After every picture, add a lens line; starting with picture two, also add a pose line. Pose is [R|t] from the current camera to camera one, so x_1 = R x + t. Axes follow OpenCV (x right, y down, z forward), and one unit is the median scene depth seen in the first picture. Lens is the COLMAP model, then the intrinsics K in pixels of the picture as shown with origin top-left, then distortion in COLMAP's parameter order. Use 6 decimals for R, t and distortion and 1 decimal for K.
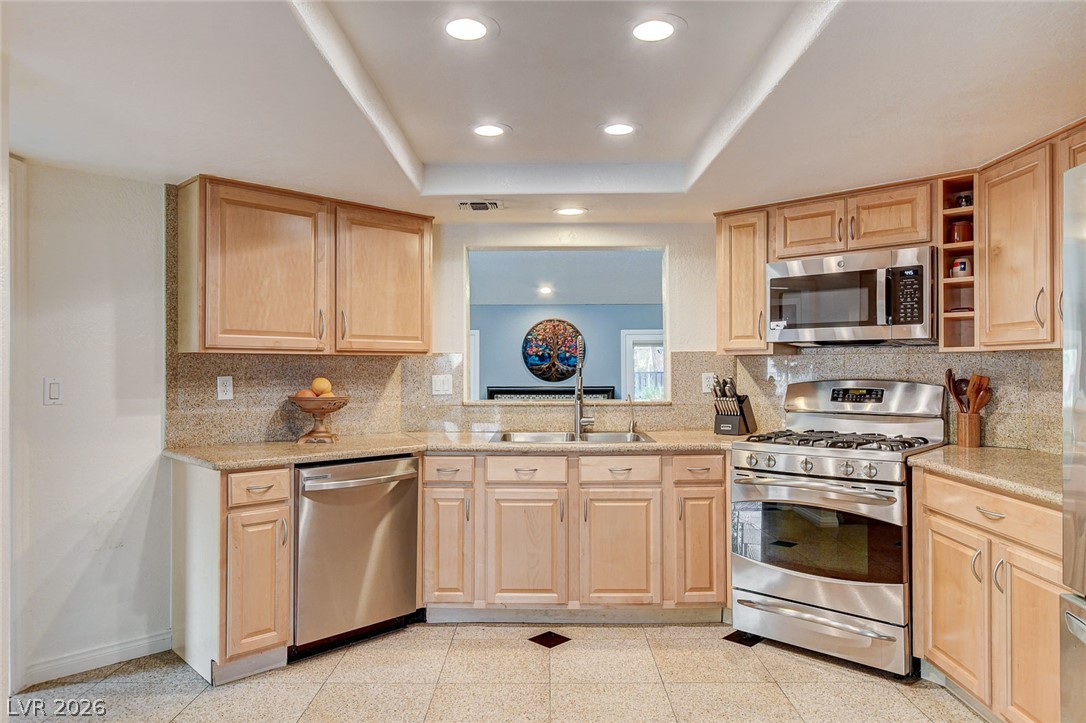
lens RADIAL K [[706.2, 0, 540.5], [0, 706.2, 361.5], [0, 0, 1]] dist [0.001739, 0.003028]
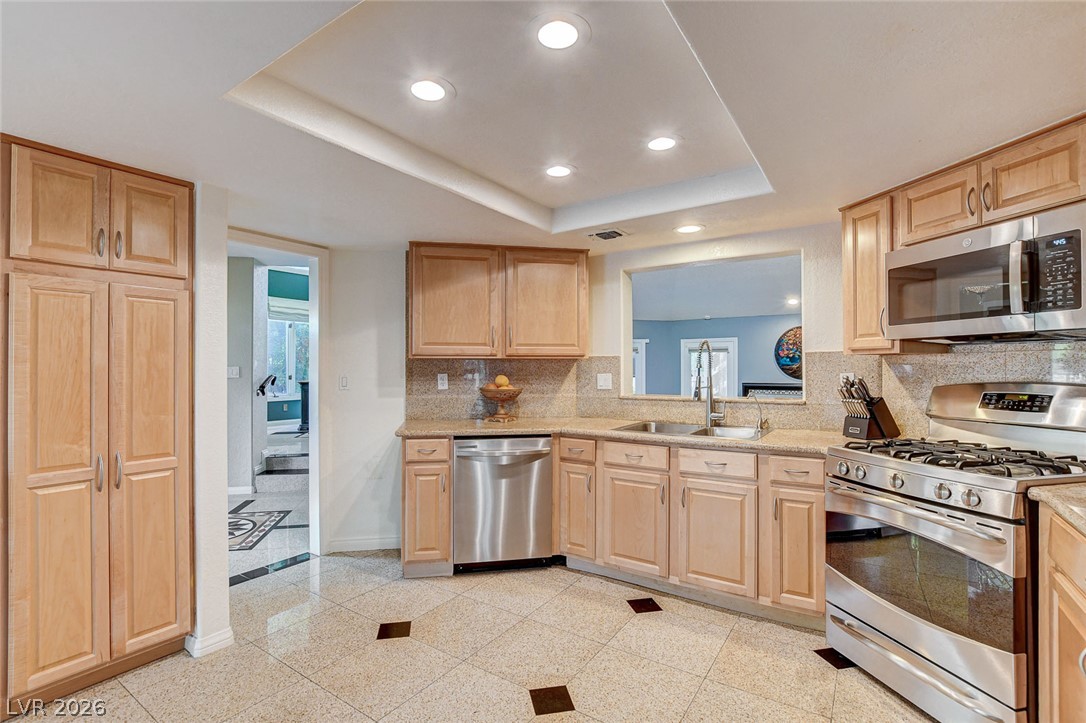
lens RADIAL K [[496.1, 0, 543.1], [0, 496.1, 363.4], [0, 0, 1]] dist [-0.020974, 0.001620]
pose [[0.833034, -0.005095, -0.553198, 0.307110], [0.005430, 0.999985, -0.001033, 0.001190], [0.553195, -0.002144, 0.833049, 0.233853]]
